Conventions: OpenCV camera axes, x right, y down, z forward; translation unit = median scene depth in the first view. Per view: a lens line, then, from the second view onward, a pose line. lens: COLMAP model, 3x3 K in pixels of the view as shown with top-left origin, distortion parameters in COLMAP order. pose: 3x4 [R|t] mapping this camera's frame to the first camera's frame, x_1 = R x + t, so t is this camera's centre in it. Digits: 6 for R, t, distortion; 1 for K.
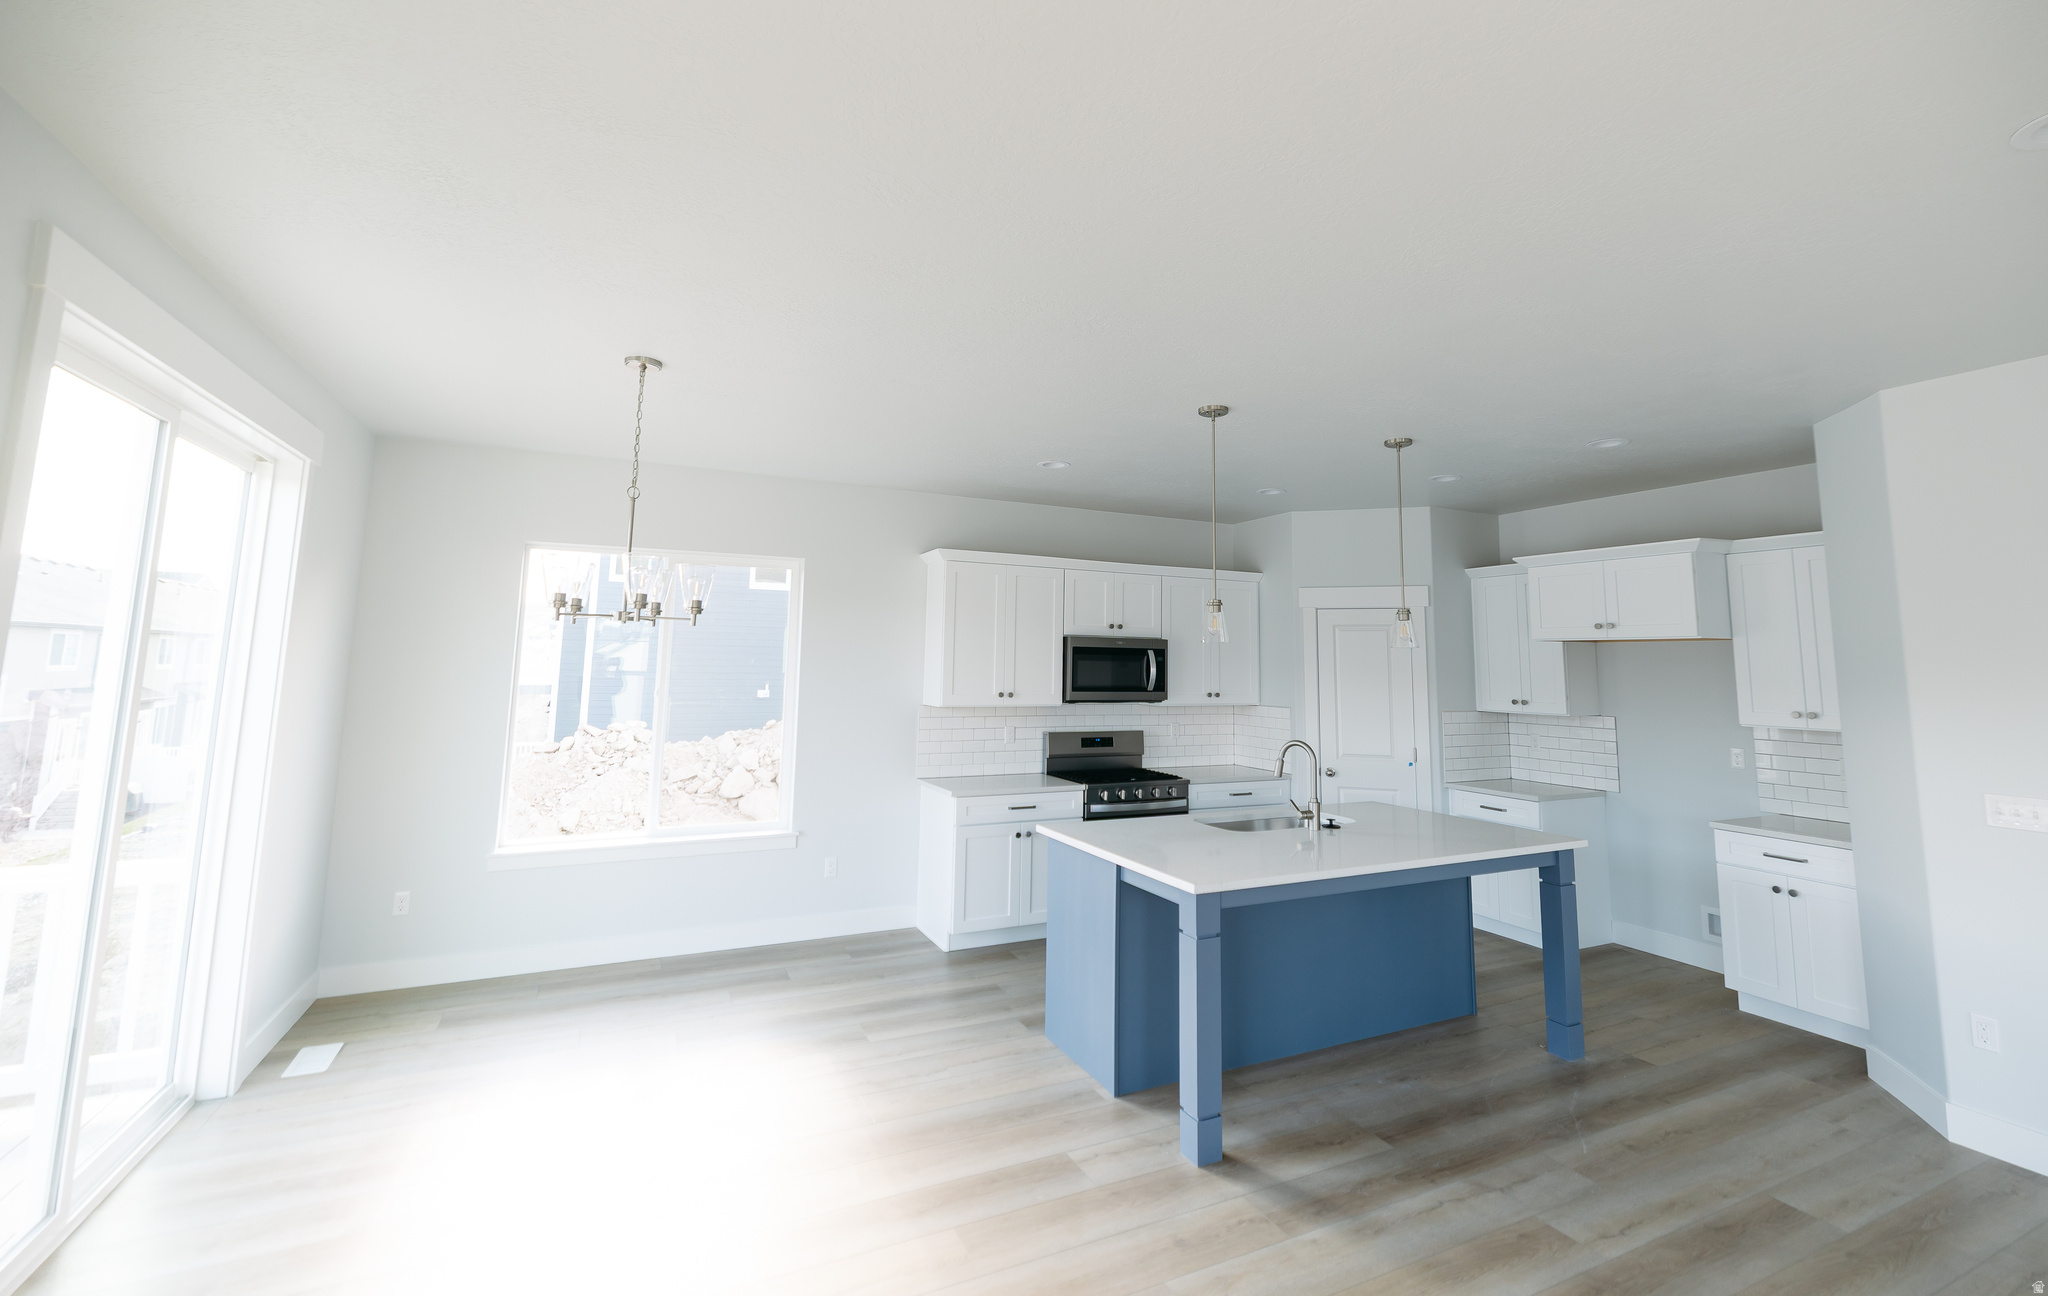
lens RADIAL K [[884.3, 0, 1061.6], [0, 884.3, 554.6], [0, 0, 1]] dist [-0.000405, -0.000125]
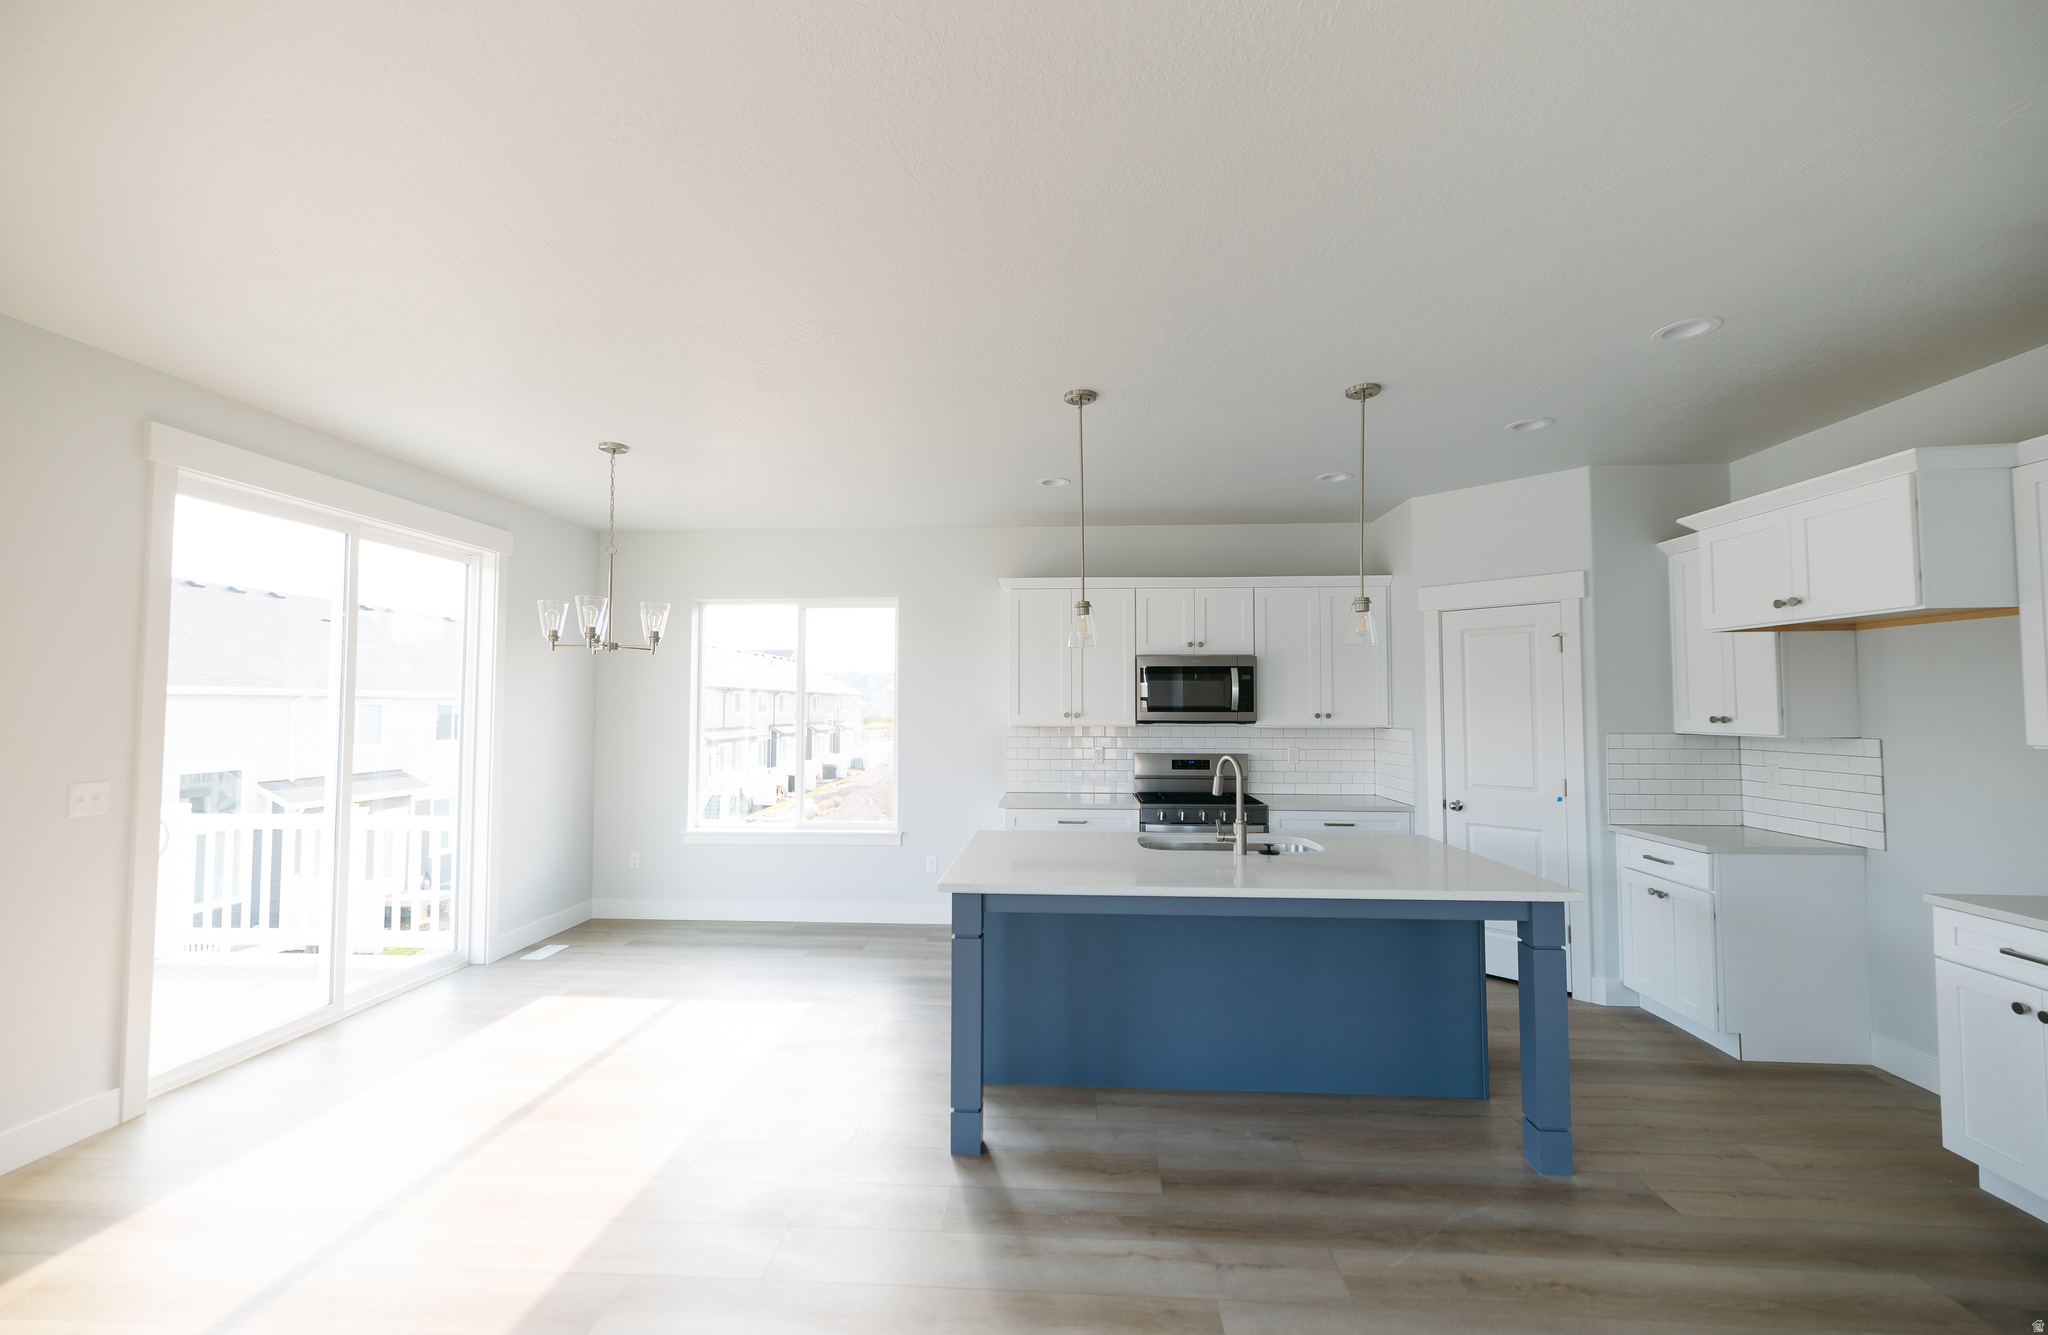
lens RADIAL K [[843.0, 0, 1024.0], [0, 843.0, 667.5], [0, 0, 1]] dist [0.003221, 0.000369]
pose [[0.866496, -0.036765, -0.497828, 0.383665], [0.074478, 0.995643, 0.056105, 0.044816], [0.493596, -0.085692, 0.865459, 0.129410]]
